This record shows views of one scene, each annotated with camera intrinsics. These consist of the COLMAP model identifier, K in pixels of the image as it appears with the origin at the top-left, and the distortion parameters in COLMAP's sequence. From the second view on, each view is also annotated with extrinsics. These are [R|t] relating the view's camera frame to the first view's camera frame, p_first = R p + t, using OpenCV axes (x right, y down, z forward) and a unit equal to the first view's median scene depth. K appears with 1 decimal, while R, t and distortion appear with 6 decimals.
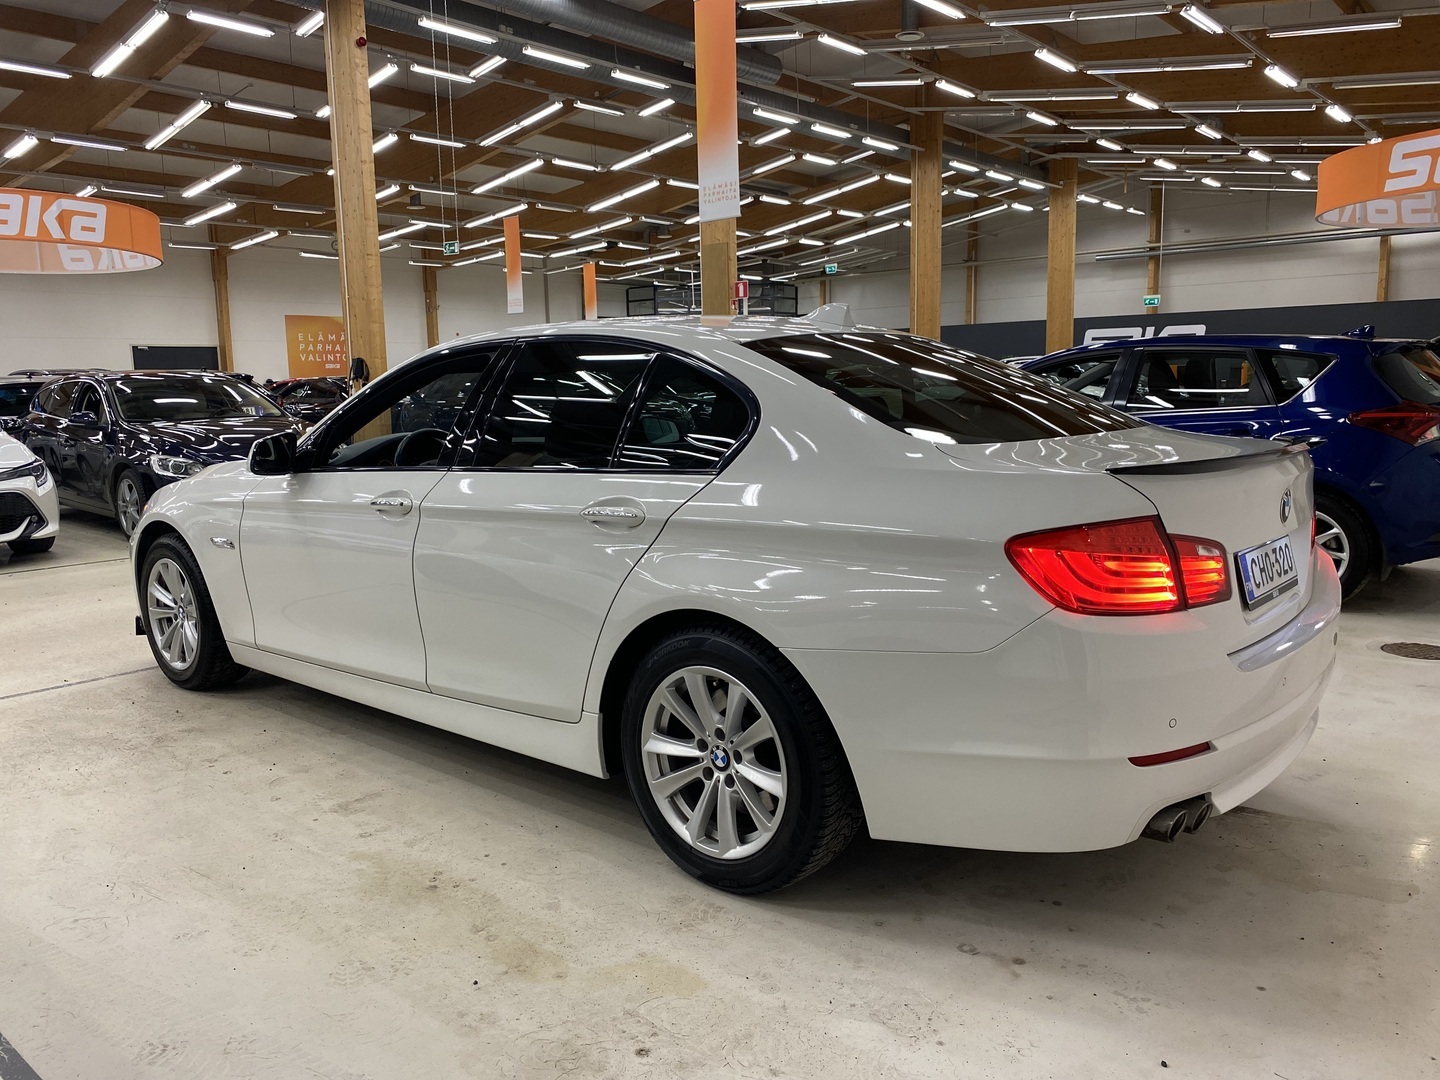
lens RADIAL K [[1210.4, 0, 745.0], [0, 1210.4, 541.1], [0, 0, 1]] dist [0.008133, 0.000838]
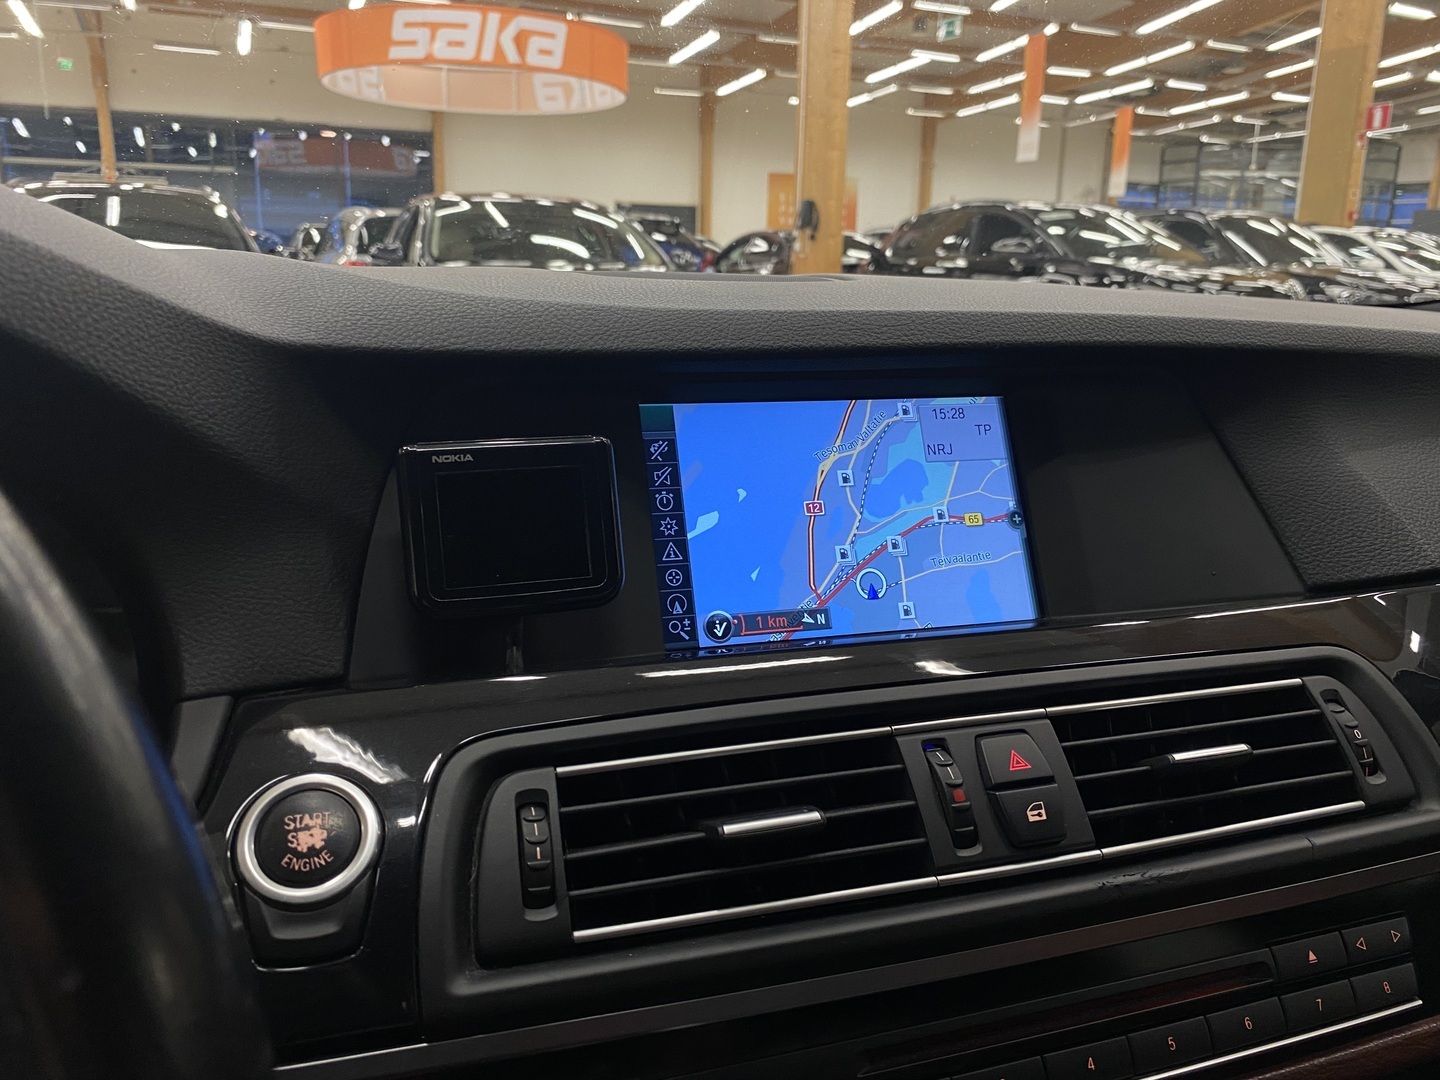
lens RADIAL K [[1210.6, 0, 749.6], [0, 1210.6, 538.7], [0, 0, 1]] dist [0.012072, -0.004391]
pose [[0.923736, 0.124829, -0.362118, -0.032766], [-0.091175, 0.989890, 0.108654, -0.013577], [0.372020, -0.067351, 0.925778, 0.150198]]
